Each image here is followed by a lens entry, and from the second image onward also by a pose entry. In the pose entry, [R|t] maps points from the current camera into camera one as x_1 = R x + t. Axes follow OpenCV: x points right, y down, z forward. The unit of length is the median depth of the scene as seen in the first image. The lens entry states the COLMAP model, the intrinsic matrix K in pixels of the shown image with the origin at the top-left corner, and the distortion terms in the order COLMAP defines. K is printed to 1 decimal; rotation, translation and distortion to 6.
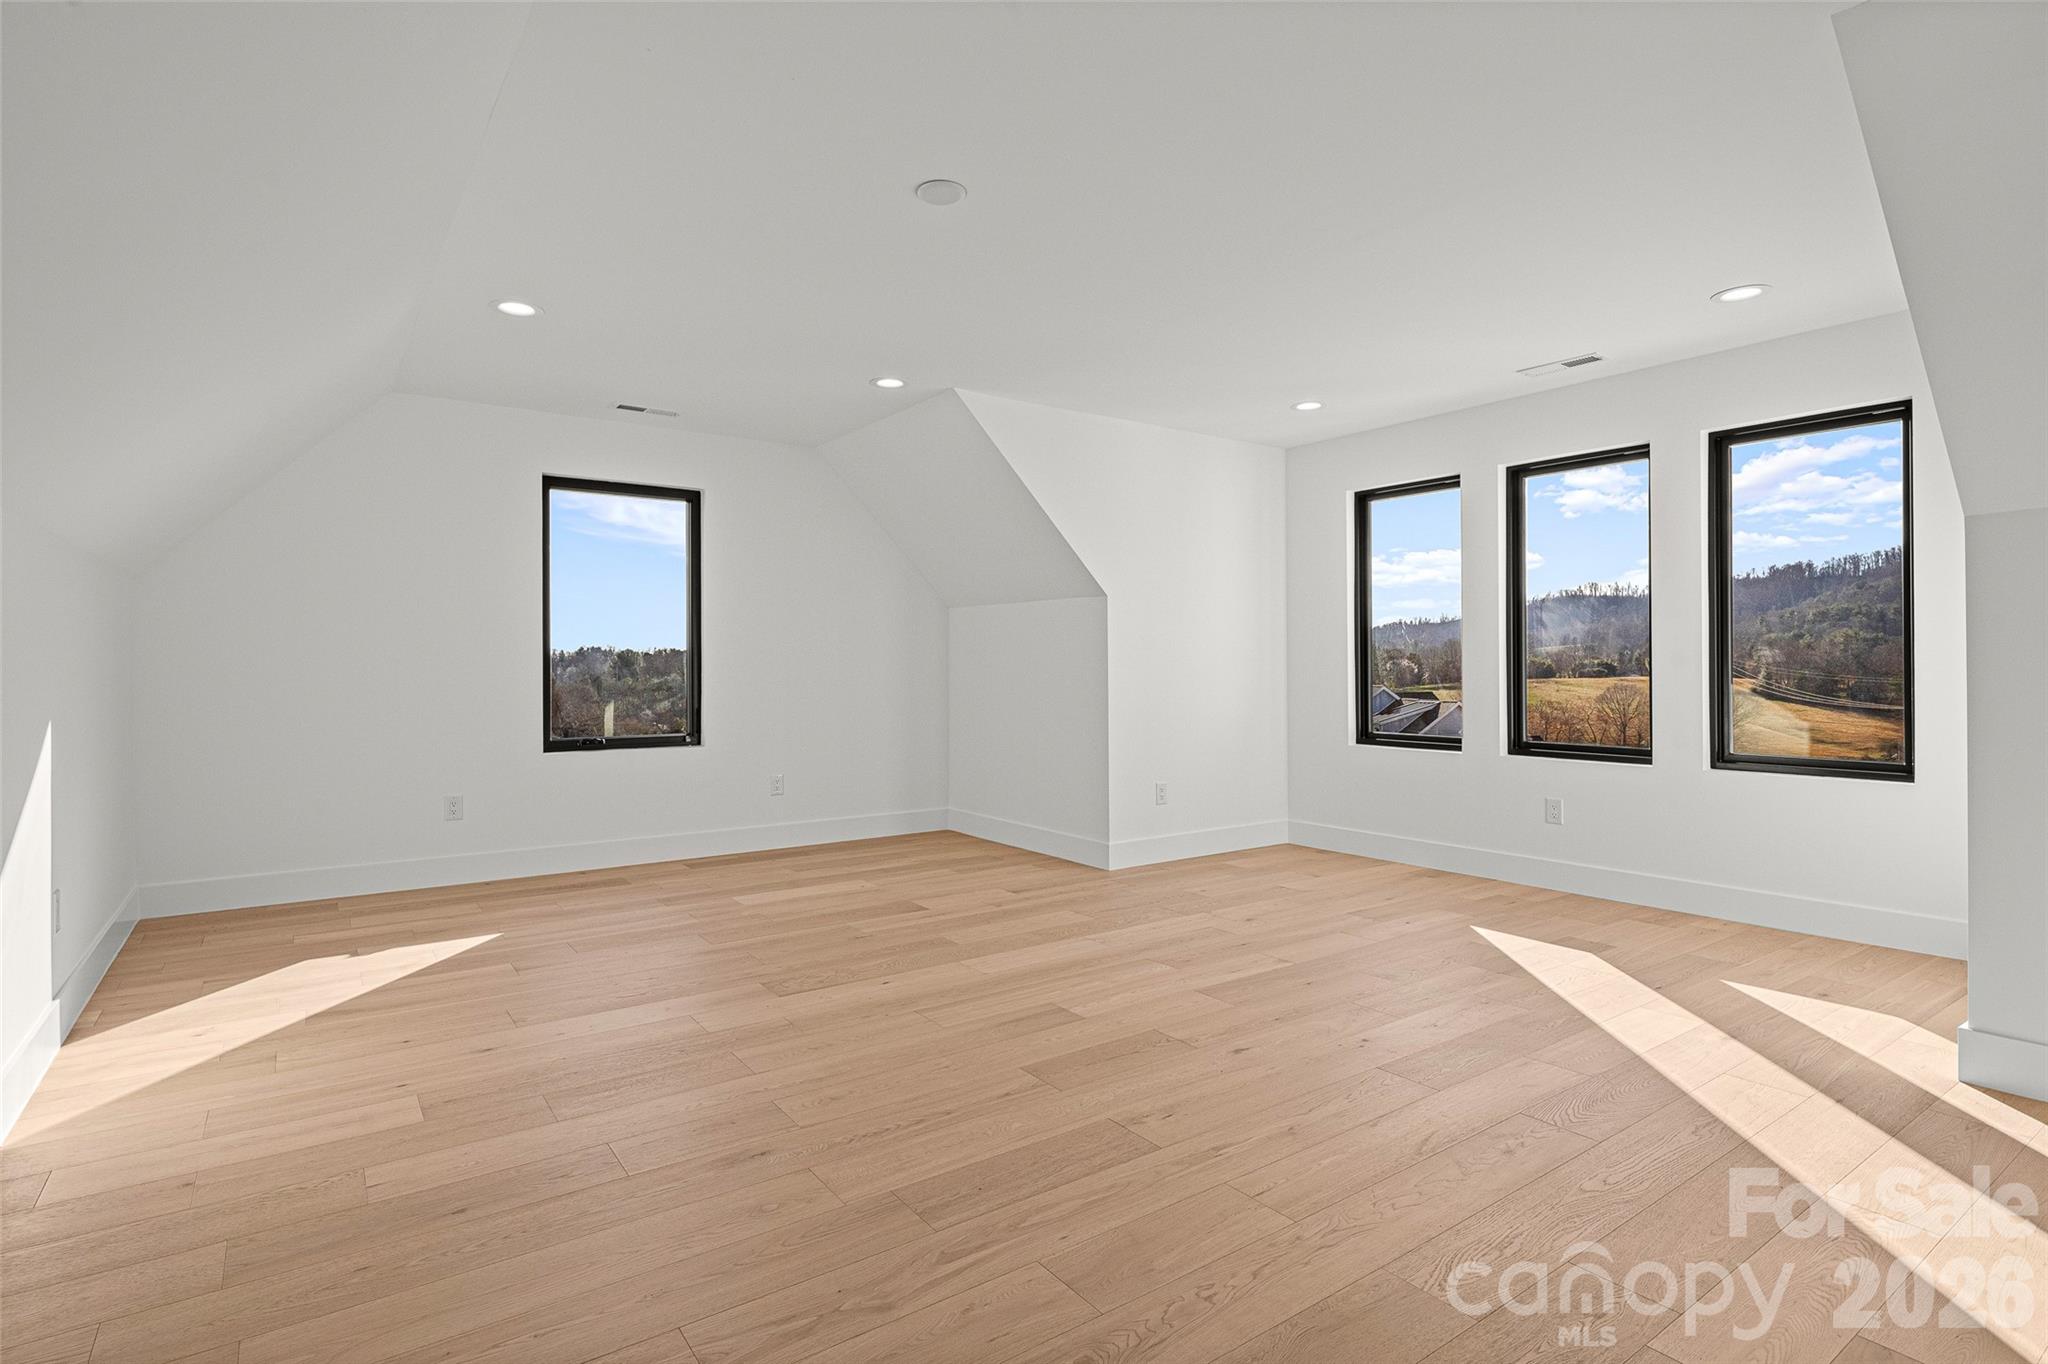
lens RADIAL K [[1011.3, 0, 1006.7], [0, 1011.3, 670.6], [0, 0, 1]] dist [0.000169, -0.000564]
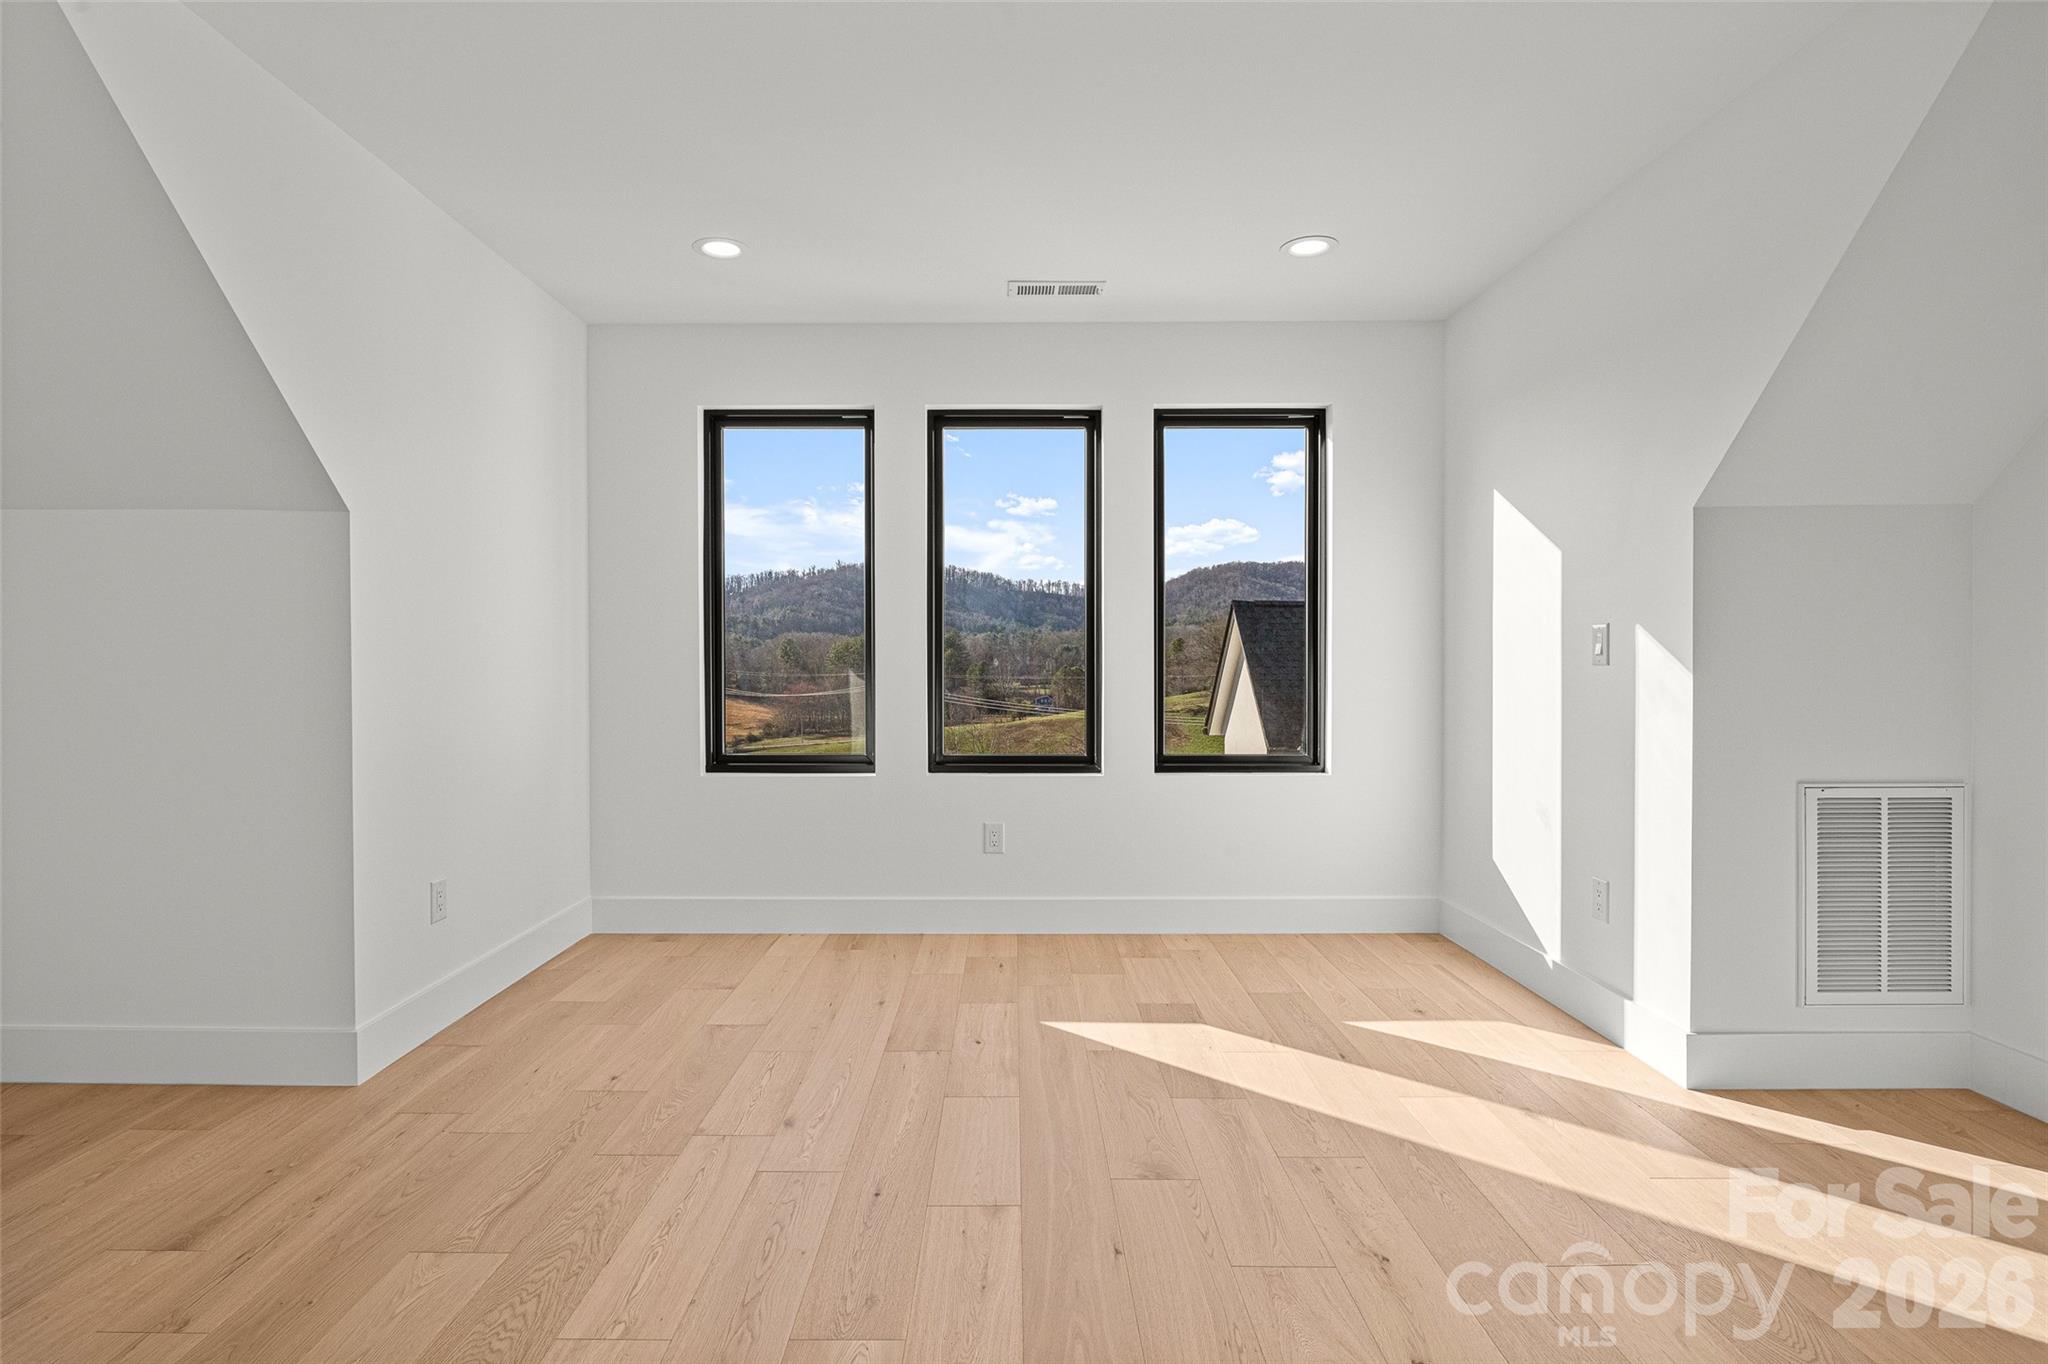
lens RADIAL K [[1011.3, 0, 1006.7], [0, 1011.3, 670.6], [0, 0, 1]] dist [0.000169, -0.000564]
pose [[0.579652, -0.003960, 0.814855, -0.131351], [0.000345, 0.999989, 0.004615, -0.001128], [-0.814864, -0.002394, 0.579647, 0.562205]]
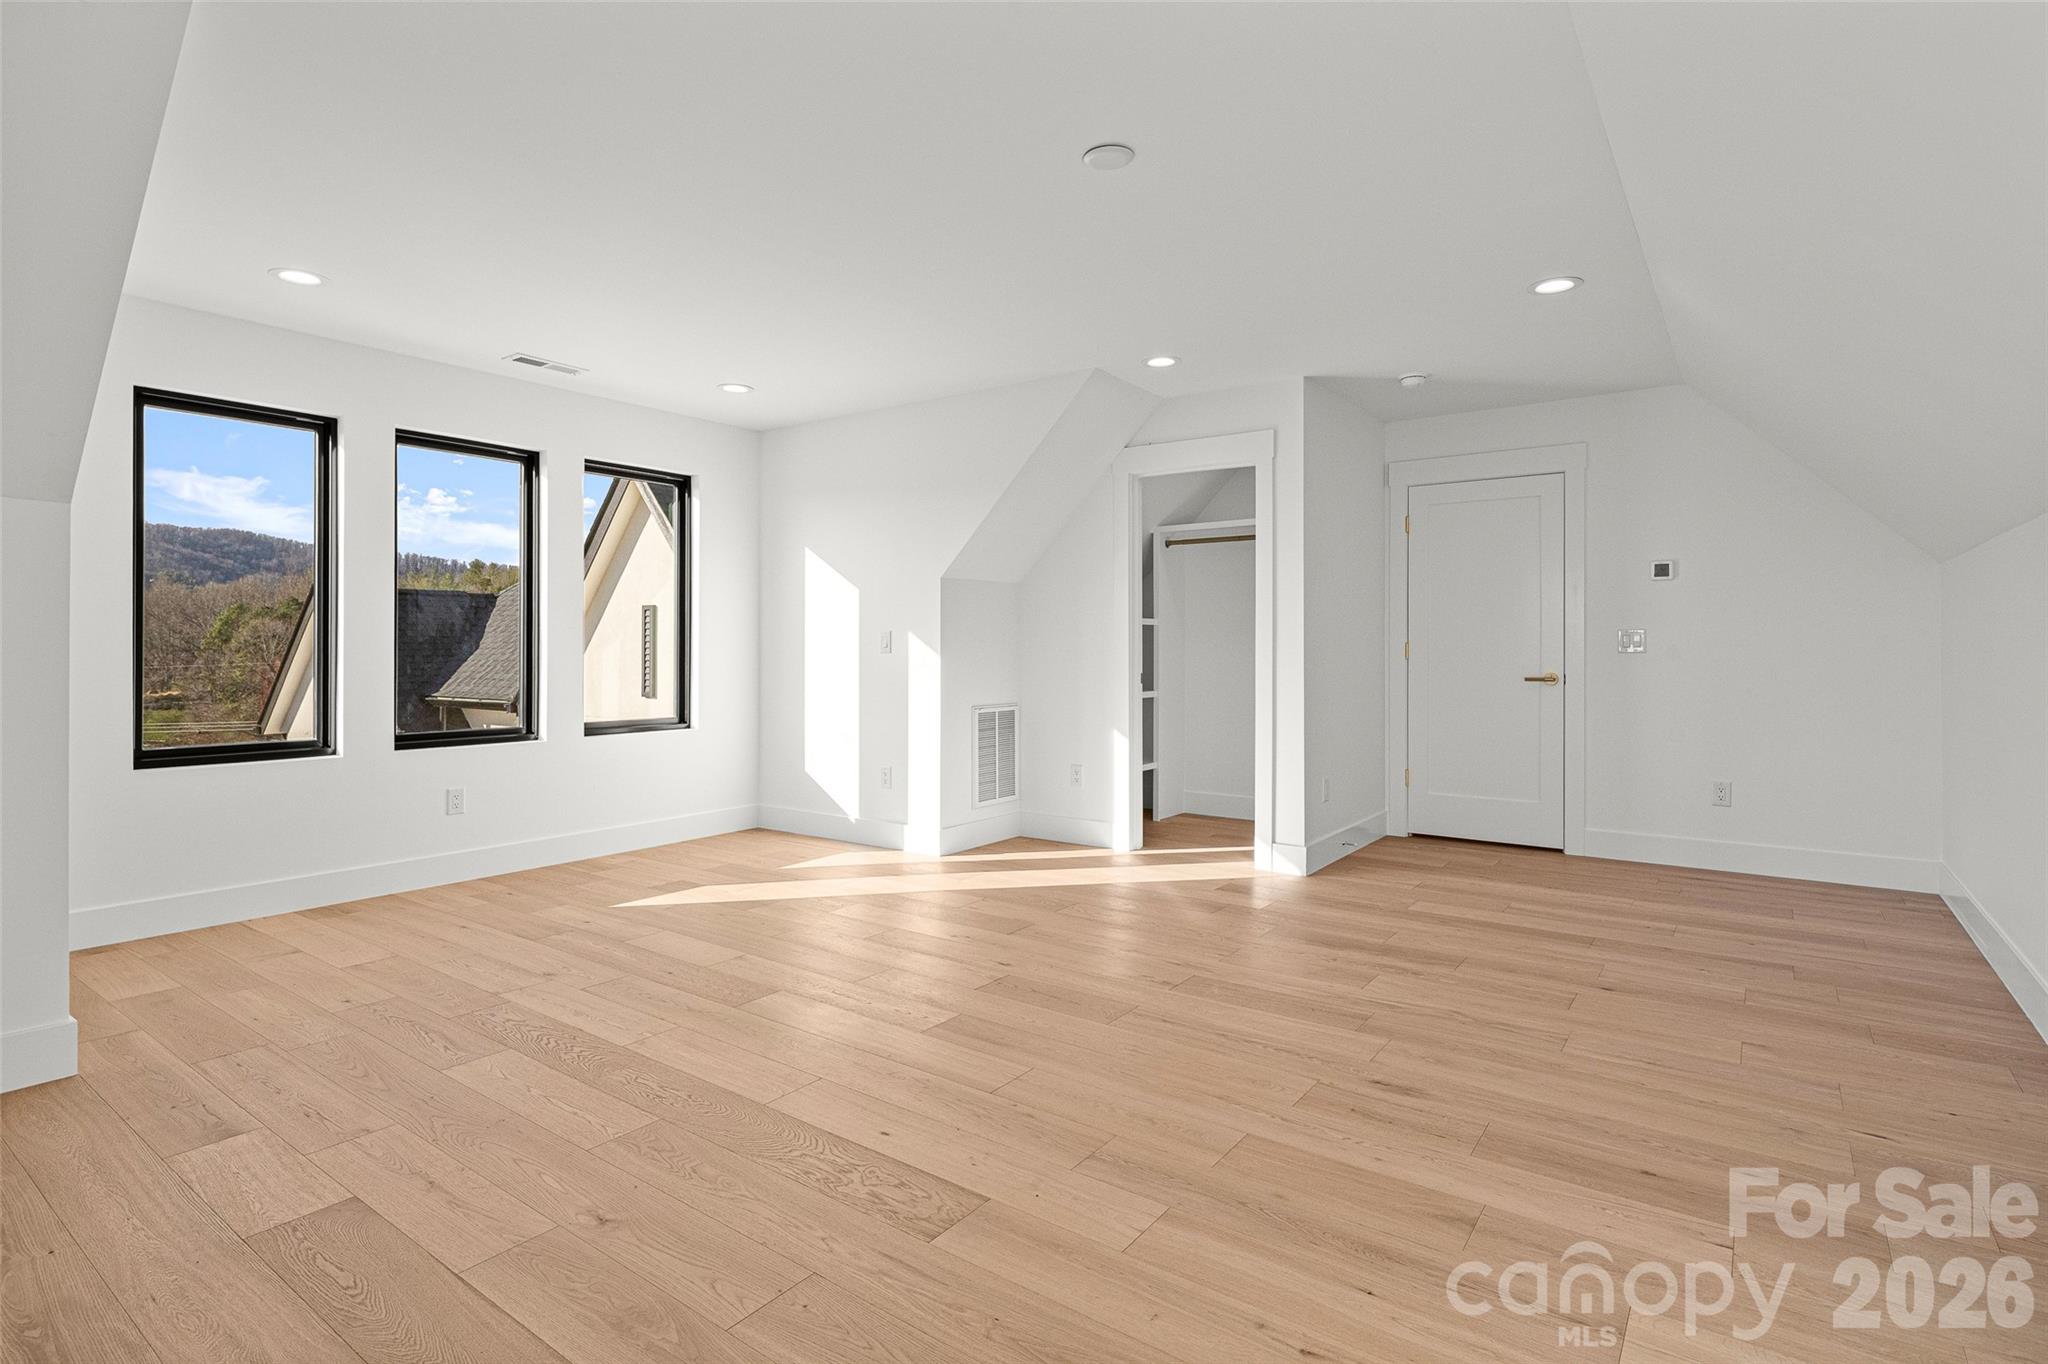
lens RADIAL K [[1004.3, 0, 1015.8], [0, 1004.3, 639.5], [0, 0, 1]] dist [0.001687, 0.000242]
pose [[-0.315578, 0.013388, 0.948805, -0.588796], [0.003798, 0.999910, -0.012846, -0.001256], [-0.948892, -0.000450, -0.315601, 0.864284]]
